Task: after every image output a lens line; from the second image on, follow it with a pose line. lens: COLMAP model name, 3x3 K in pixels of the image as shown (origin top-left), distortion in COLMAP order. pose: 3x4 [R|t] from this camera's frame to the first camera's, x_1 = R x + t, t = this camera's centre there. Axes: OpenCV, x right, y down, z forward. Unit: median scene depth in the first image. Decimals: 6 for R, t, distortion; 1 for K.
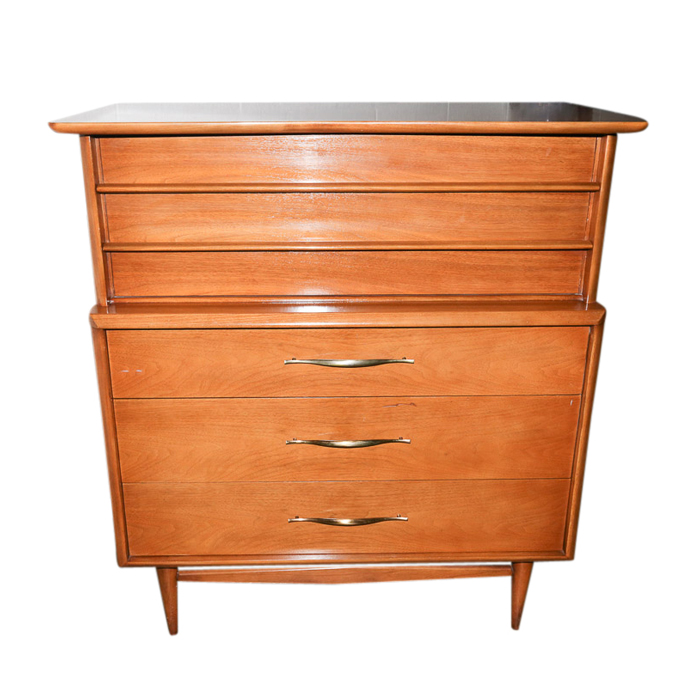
lens RADIAL K [[842.6, 0, 330.5], [0, 842.6, 370.4], [0, 0, 1]] dist [0.012727, 0.000000]
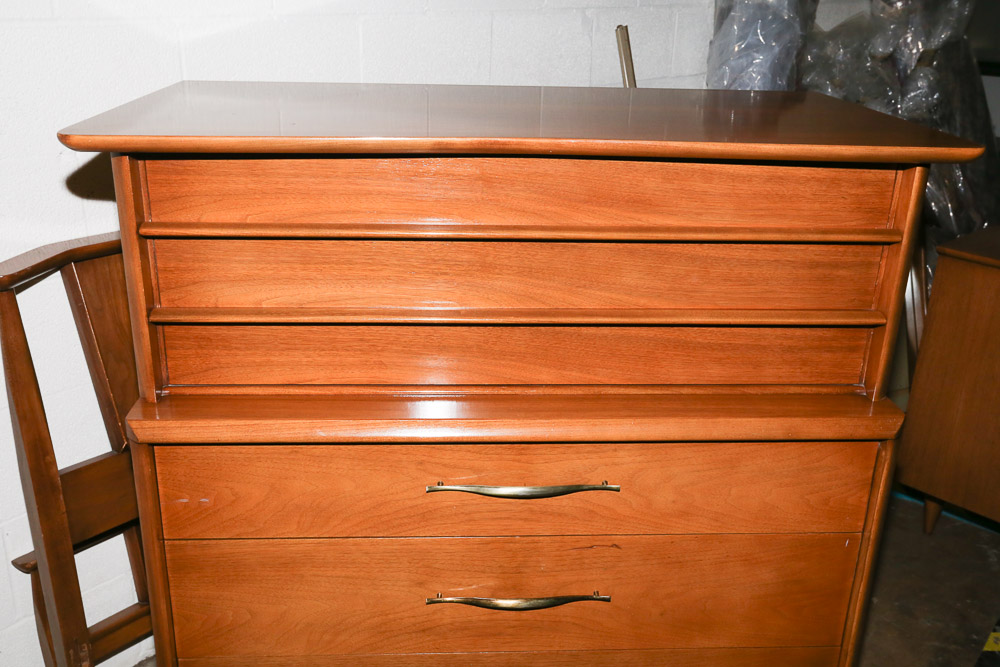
lens RADIAL K [[988.4, 0, 499.6], [0, 988.4, 334.3], [0, 0, 1]] dist [0.015229, 0.000000]
pose [[0.998935, 0.009566, 0.045146, -0.033016], [-0.009420, 0.999950, -0.003449, -0.128203], [-0.045176, 0.003020, 0.998974, 0.216873]]
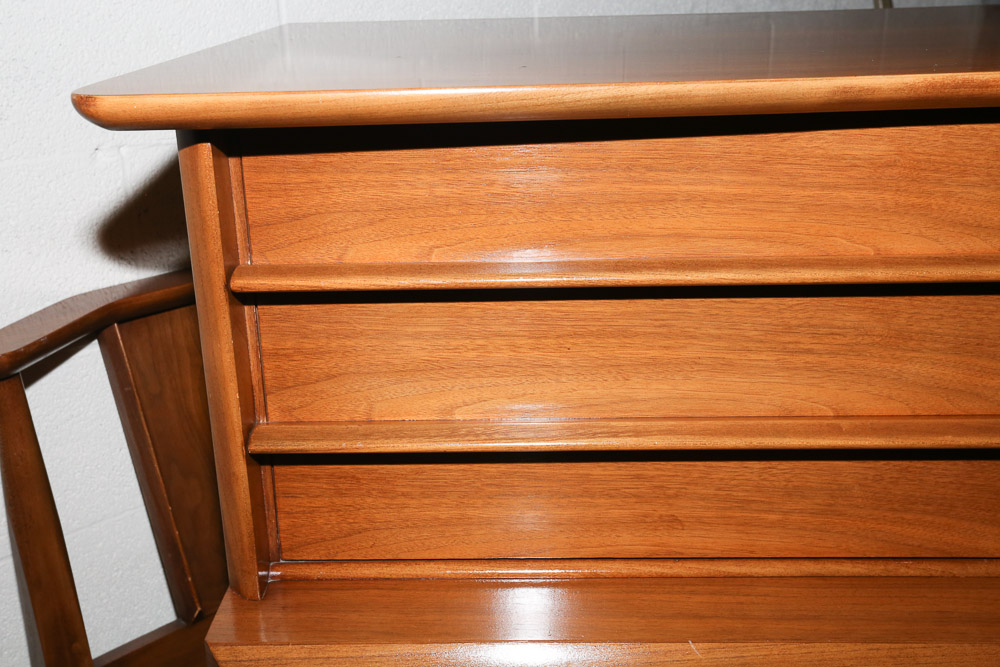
lens RADIAL K [[1102.7, 0, 498.8], [0, 1102.7, 331.4], [0, 0, 1]] dist [0.026401, 0.000000]
pose [[0.999161, -0.005743, -0.040540, -0.144984], [0.004607, 0.999596, -0.028056, -0.173162], [0.040684, 0.027846, 0.998784, 0.537029]]
